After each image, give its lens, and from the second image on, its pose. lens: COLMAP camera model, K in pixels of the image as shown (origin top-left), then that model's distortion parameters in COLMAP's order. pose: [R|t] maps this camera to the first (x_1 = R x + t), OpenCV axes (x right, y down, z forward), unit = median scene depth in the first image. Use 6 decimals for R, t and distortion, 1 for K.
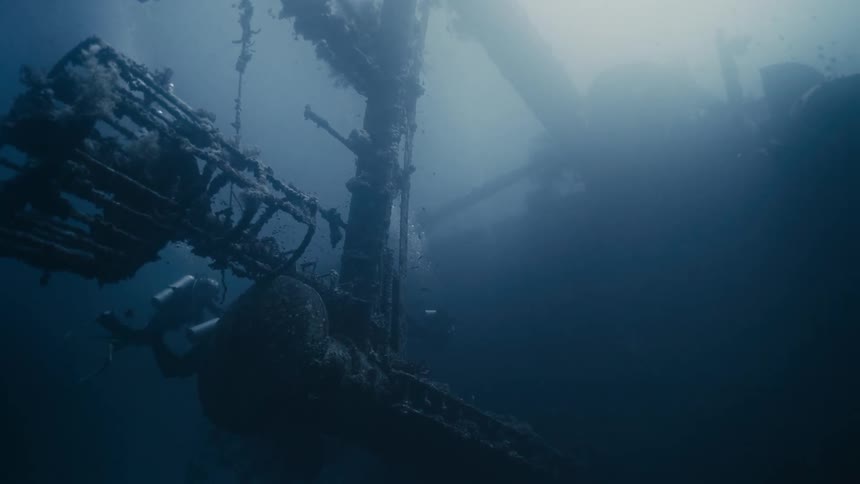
lens RADIAL K [[764.8, 0, 430.0], [0, 764.8, 242.0], [0, 0, 1]] dist [-0.009002, 0.166891]
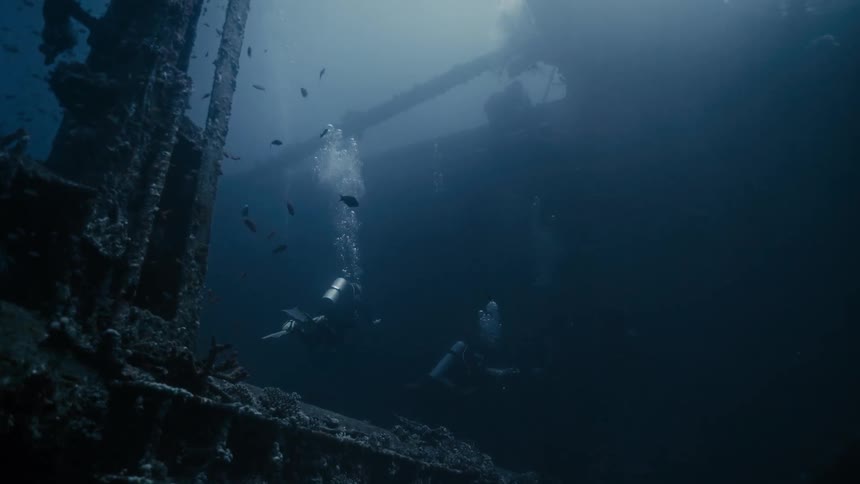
lens RADIAL K [[764.8, 0, 430.0], [0, 764.8, 242.0], [0, 0, 1]] dist [-0.009002, 0.166891]
pose [[0.995911, 0.058524, 0.068824, 0.064152], [-0.063993, 0.994727, 0.080144, 0.062176], [-0.063771, -0.084220, 0.994404, 0.589858]]
